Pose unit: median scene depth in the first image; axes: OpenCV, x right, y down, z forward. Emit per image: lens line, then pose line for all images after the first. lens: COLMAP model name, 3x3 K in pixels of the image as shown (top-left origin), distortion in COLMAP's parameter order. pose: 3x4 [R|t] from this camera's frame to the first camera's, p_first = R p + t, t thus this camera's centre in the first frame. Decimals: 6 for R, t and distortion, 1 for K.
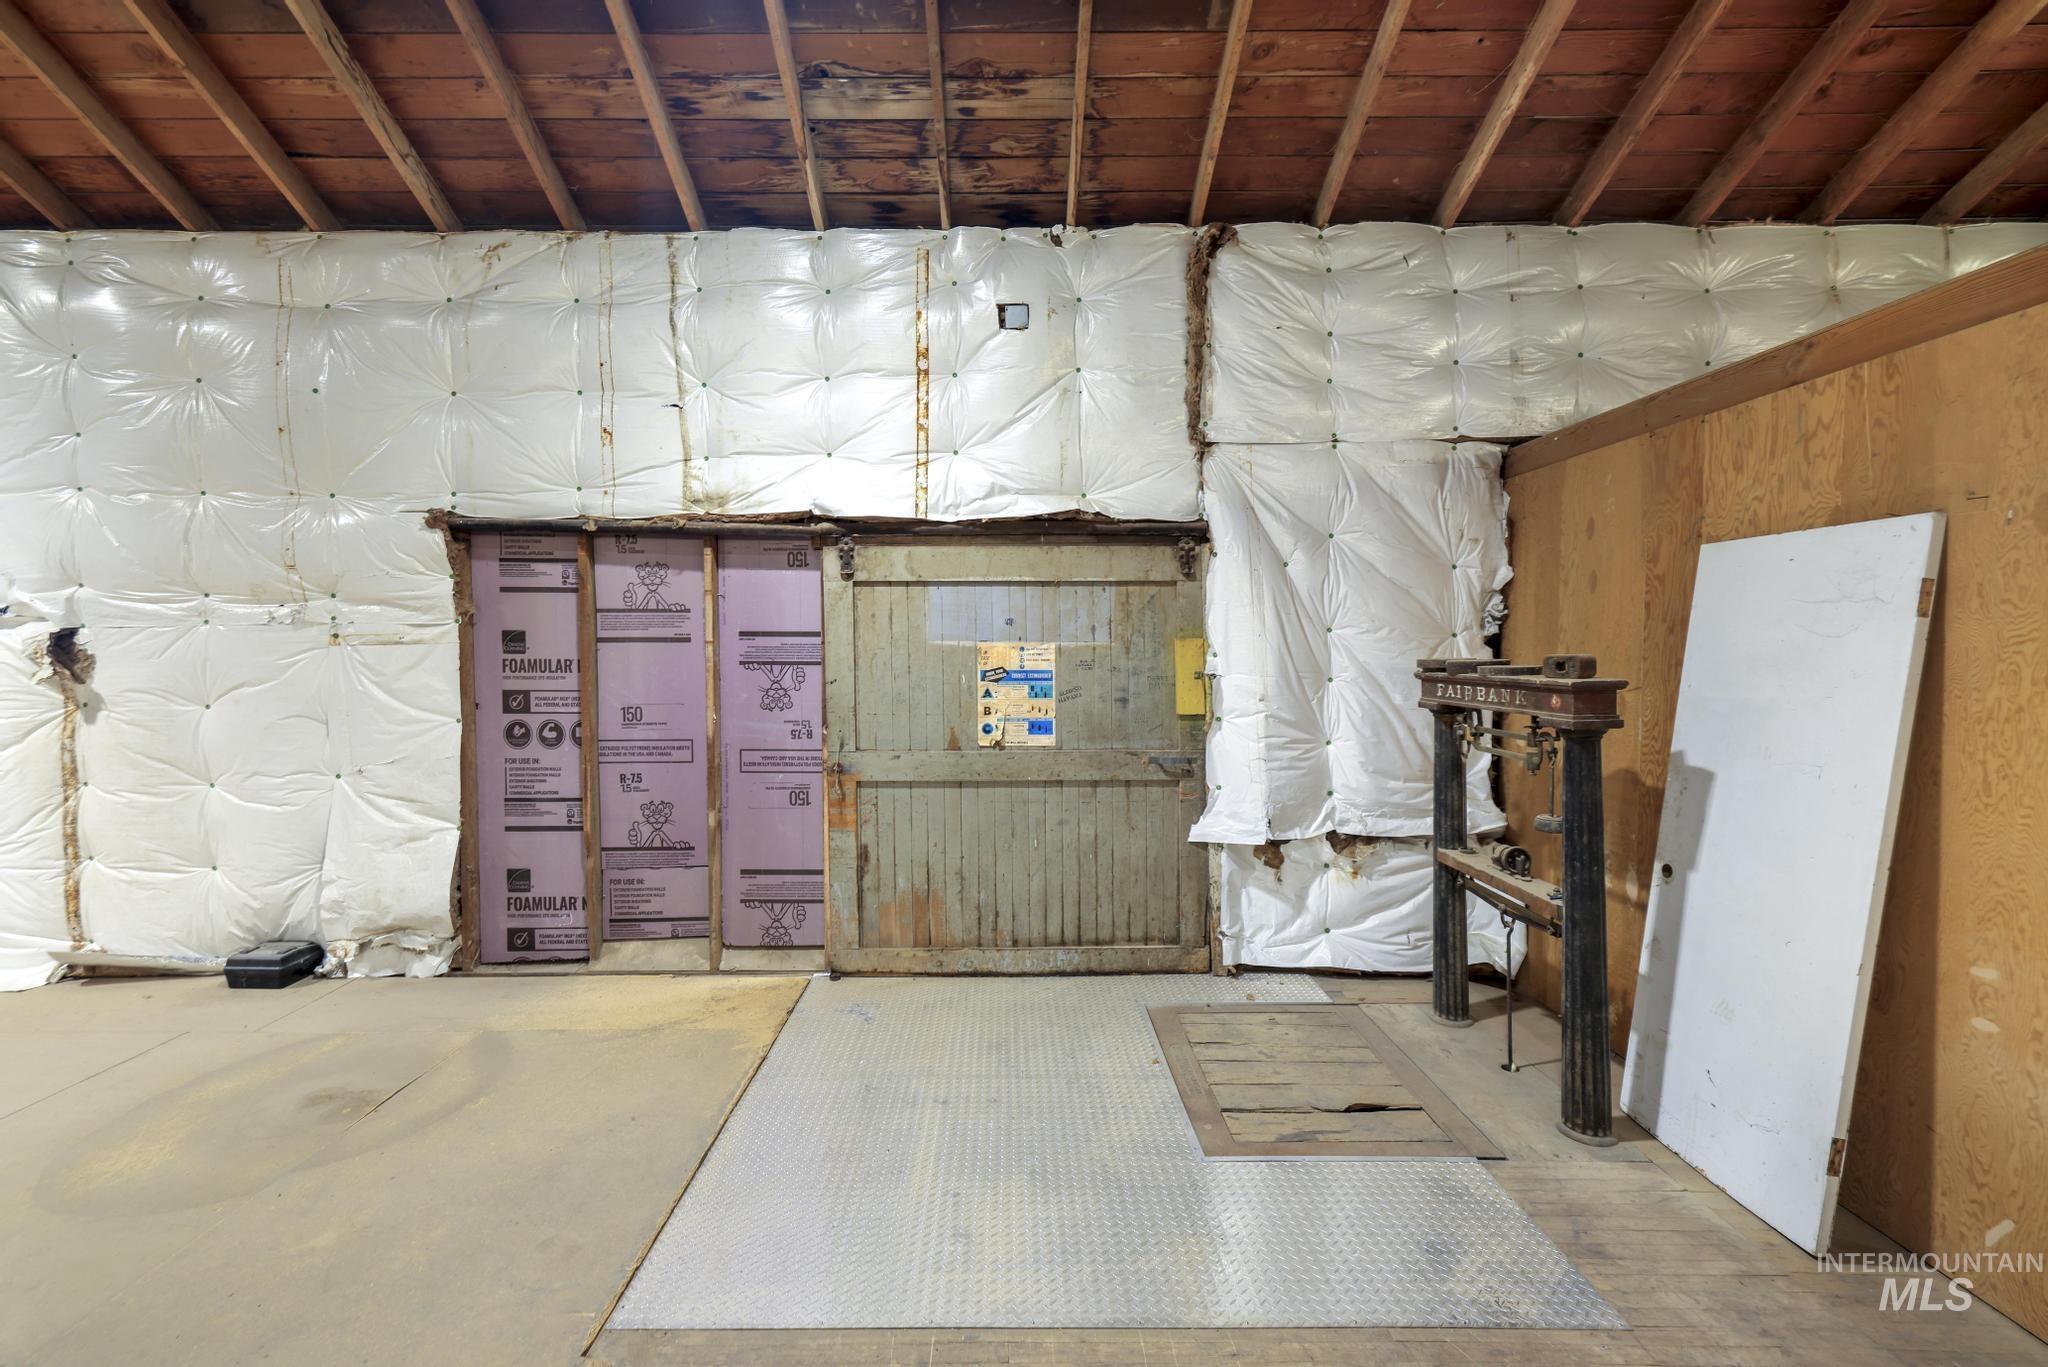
lens RADIAL K [[885.5, 0, 1018.7], [0, 885.5, 666.1], [0, 0, 1]] dist [0.000202, 0.000069]
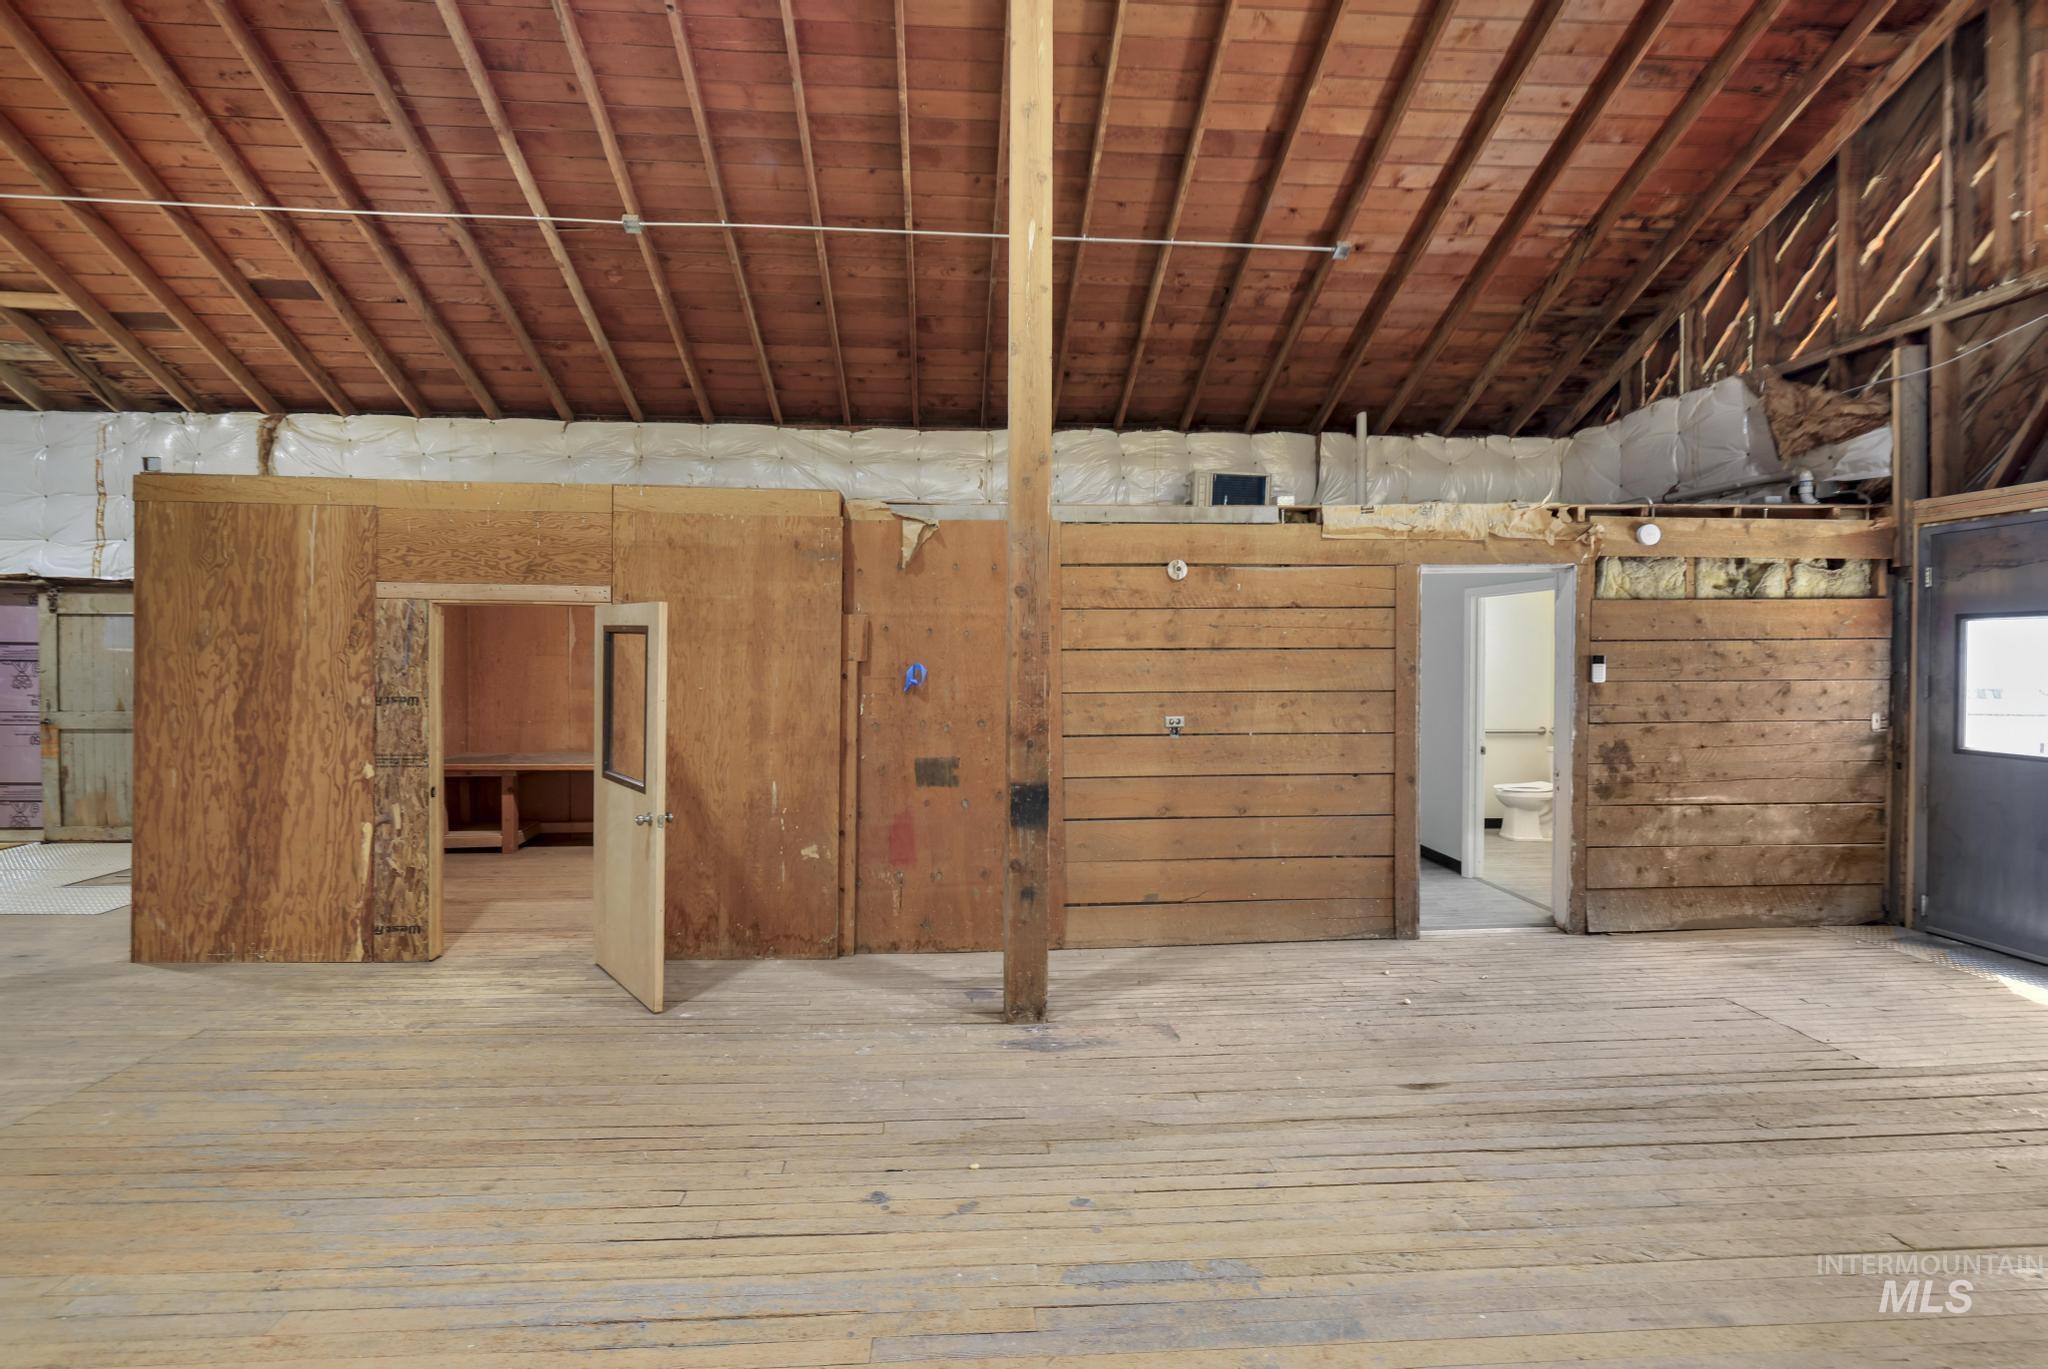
lens RADIAL K [[939.4, 0, 1041.9], [0, 939.4, 669.8], [0, 0, 1]] dist [0.002672, -0.001092]
pose [[0.997354, 0.005901, 0.072454, 1.594878], [-0.005218, 0.999940, -0.009611, 0.021594], [-0.072507, 0.009207, 0.997325, -0.970260]]
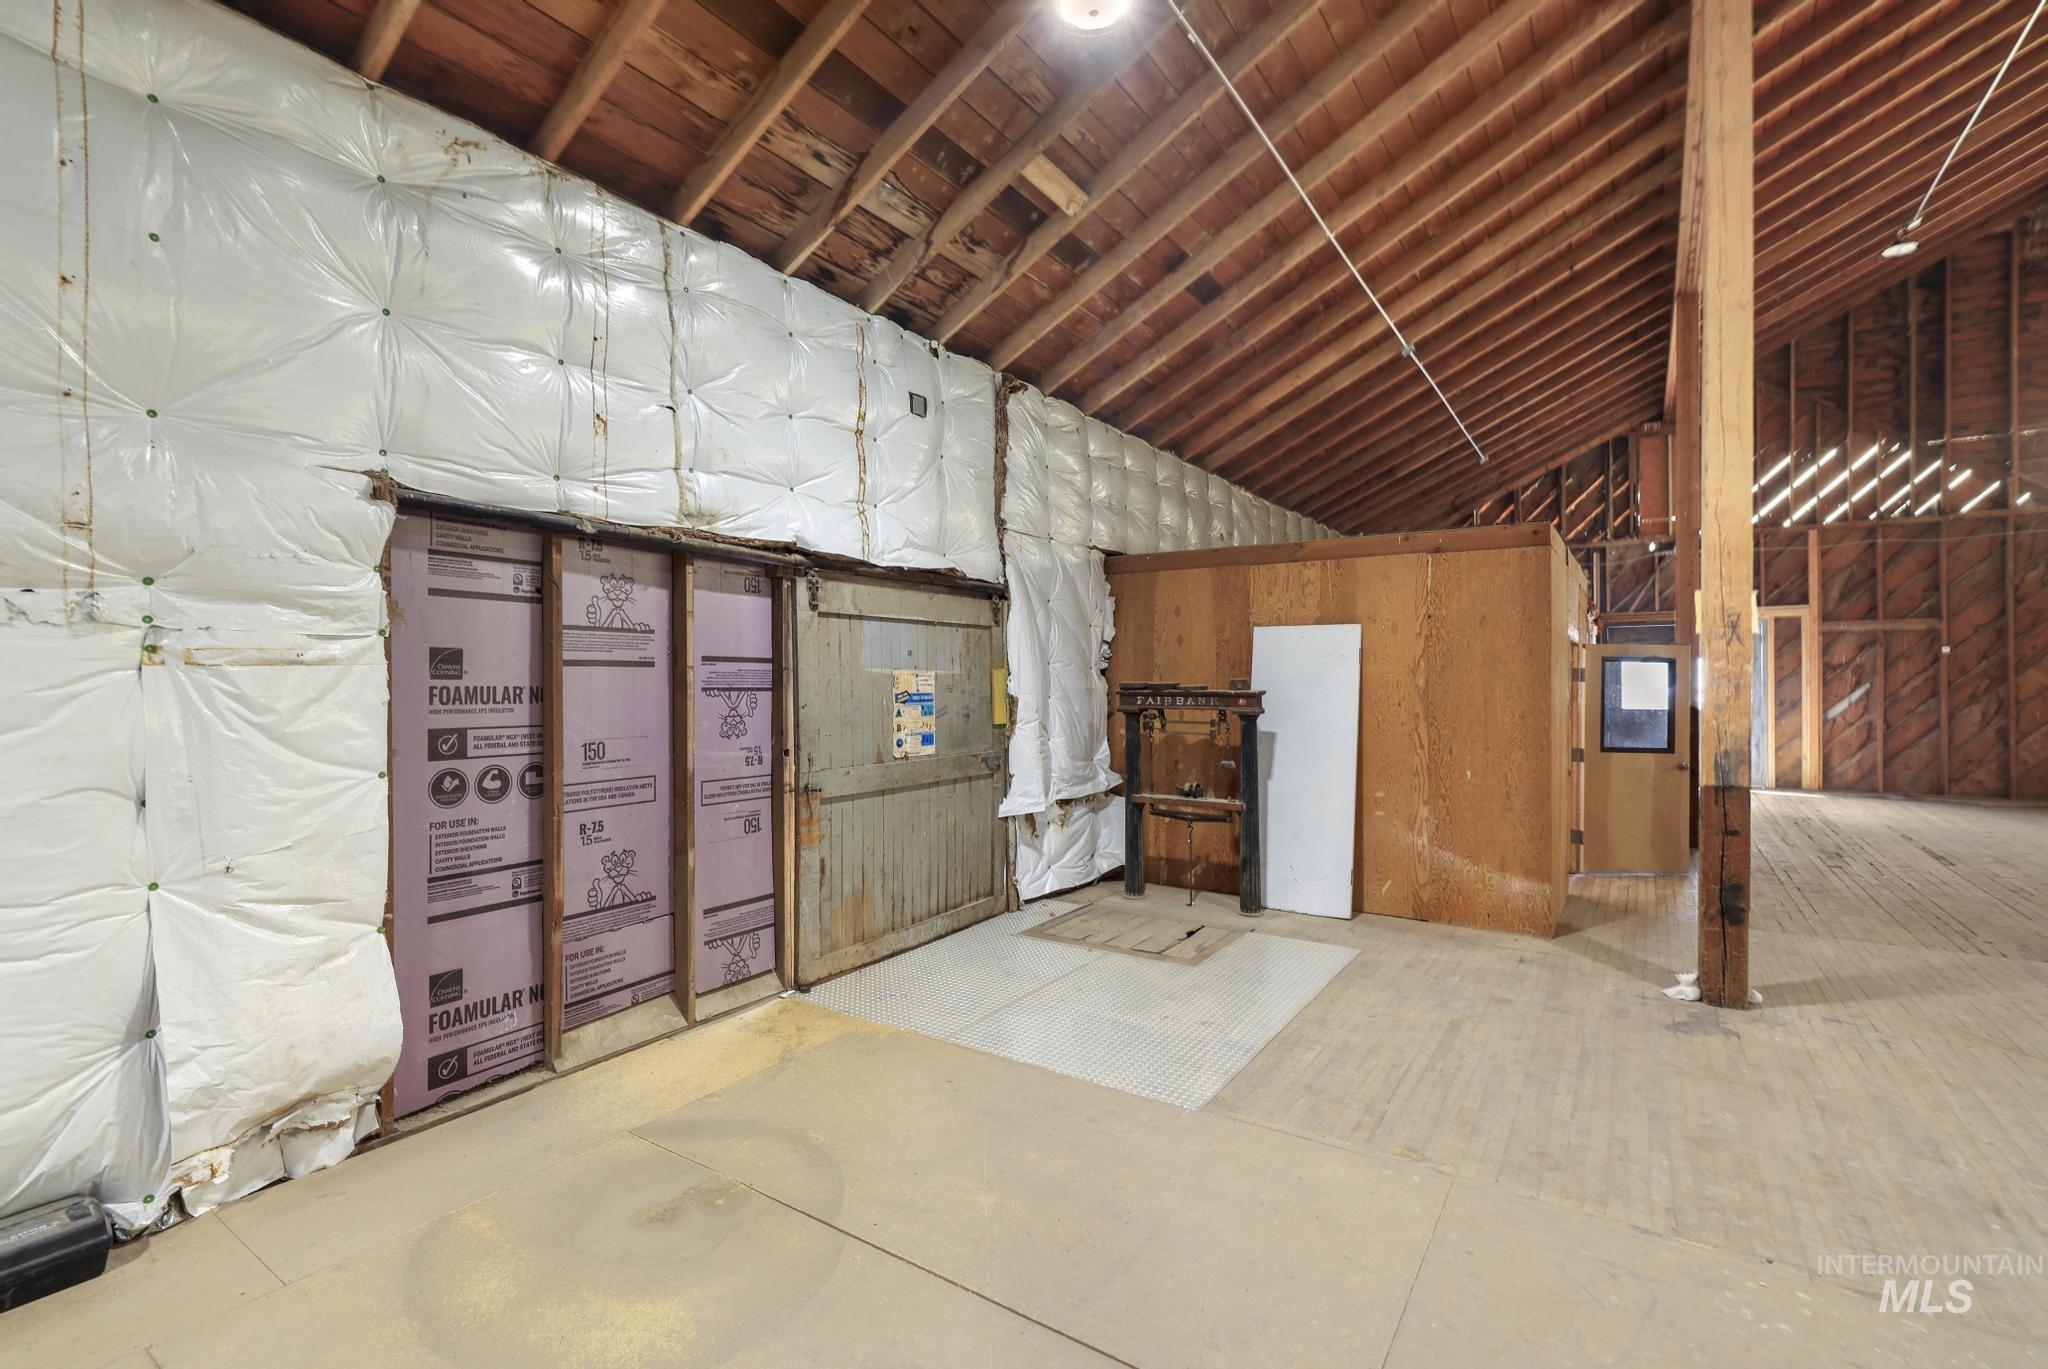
lens RADIAL K [[939.4, 0, 1036.3], [0, 939.4, 671.8], [0, 0, 1]] dist [0.002672, -0.001092]
pose [[0.539551, 0.007714, 0.841918, -0.995185], [0.017971, 0.999625, -0.020676, 0.004867], [-0.841761, 0.026286, 0.539210, 0.165636]]
